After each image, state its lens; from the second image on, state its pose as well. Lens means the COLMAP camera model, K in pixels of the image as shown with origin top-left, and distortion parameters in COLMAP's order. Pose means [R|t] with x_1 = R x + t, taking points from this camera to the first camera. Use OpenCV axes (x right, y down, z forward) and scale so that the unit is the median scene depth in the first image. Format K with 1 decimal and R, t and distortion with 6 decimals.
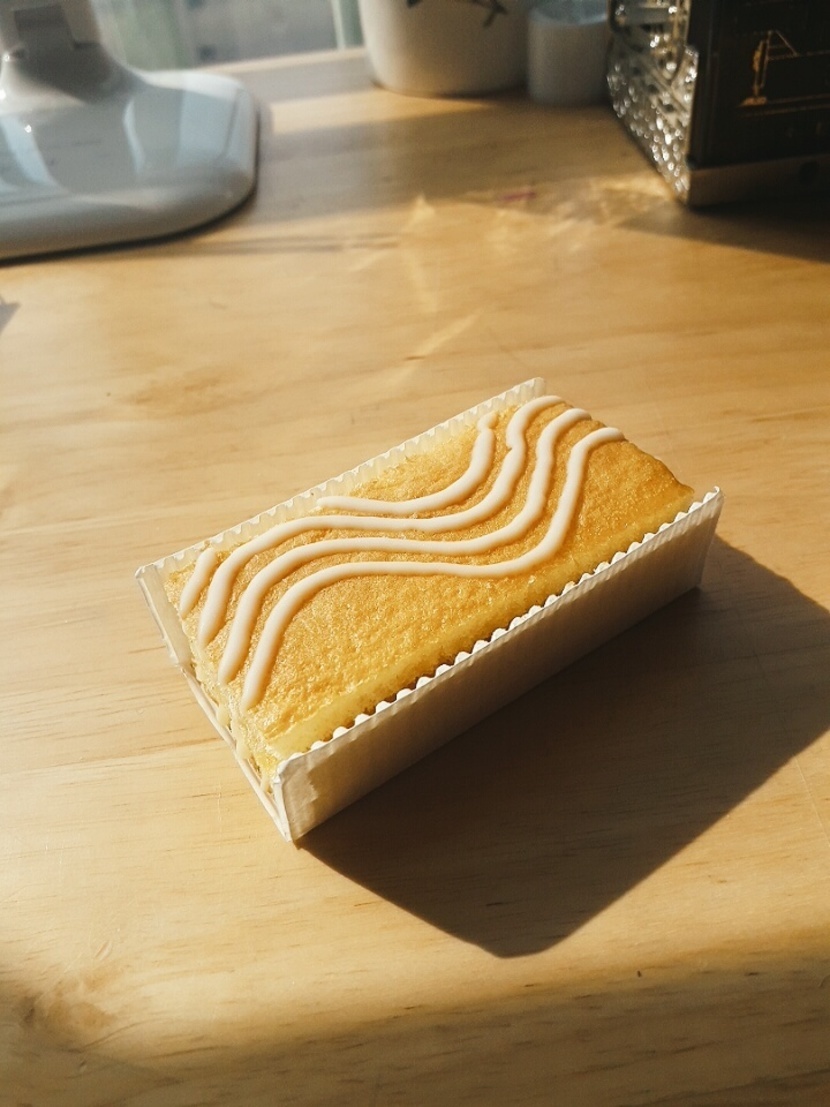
lens RADIAL K [[914.4, 0, 415.0], [0, 914.4, 553.5], [0, 0, 1]] dist [-0.009503, -0.013344]
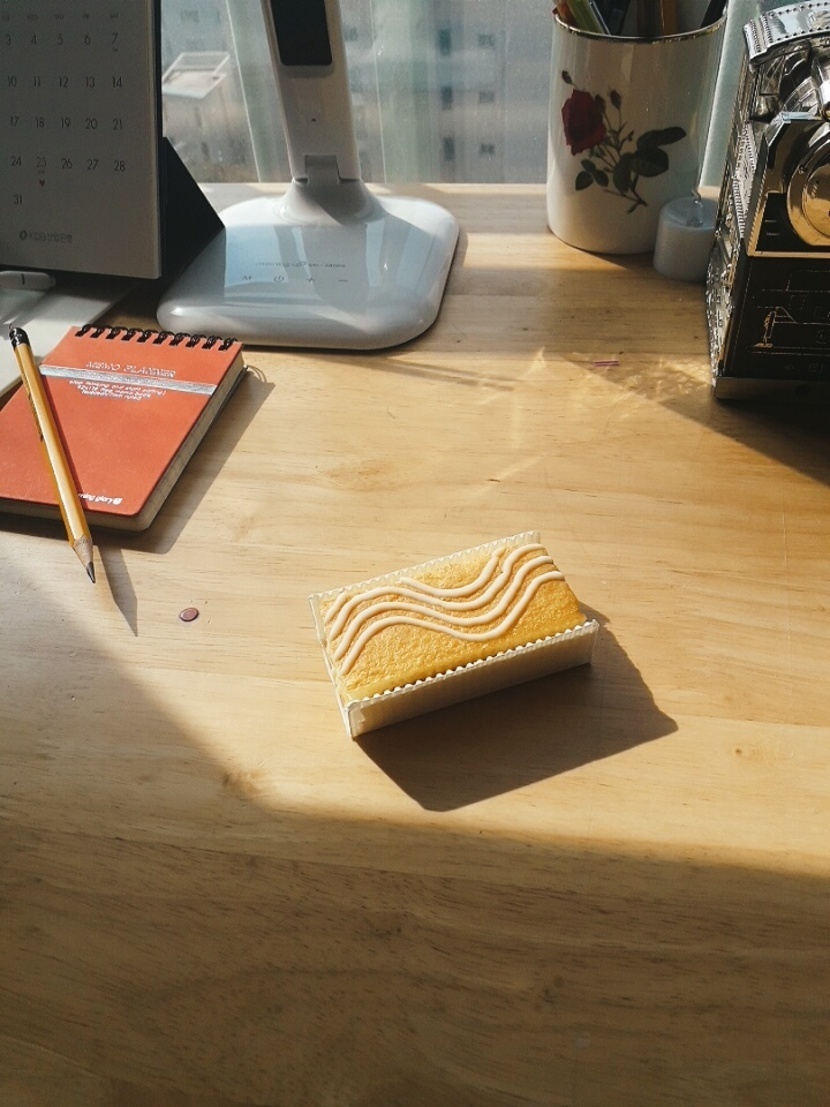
lens RADIAL K [[924.6, 0, 415.0], [0, 924.6, 553.5], [0, 0, 1]] dist [0.096514, -0.003299]
pose [[0.959395, 0.215279, -0.182252, 0.285411], [-0.200623, 0.974995, 0.095579, -0.314786], [0.198271, -0.055135, 0.978595, -0.988408]]
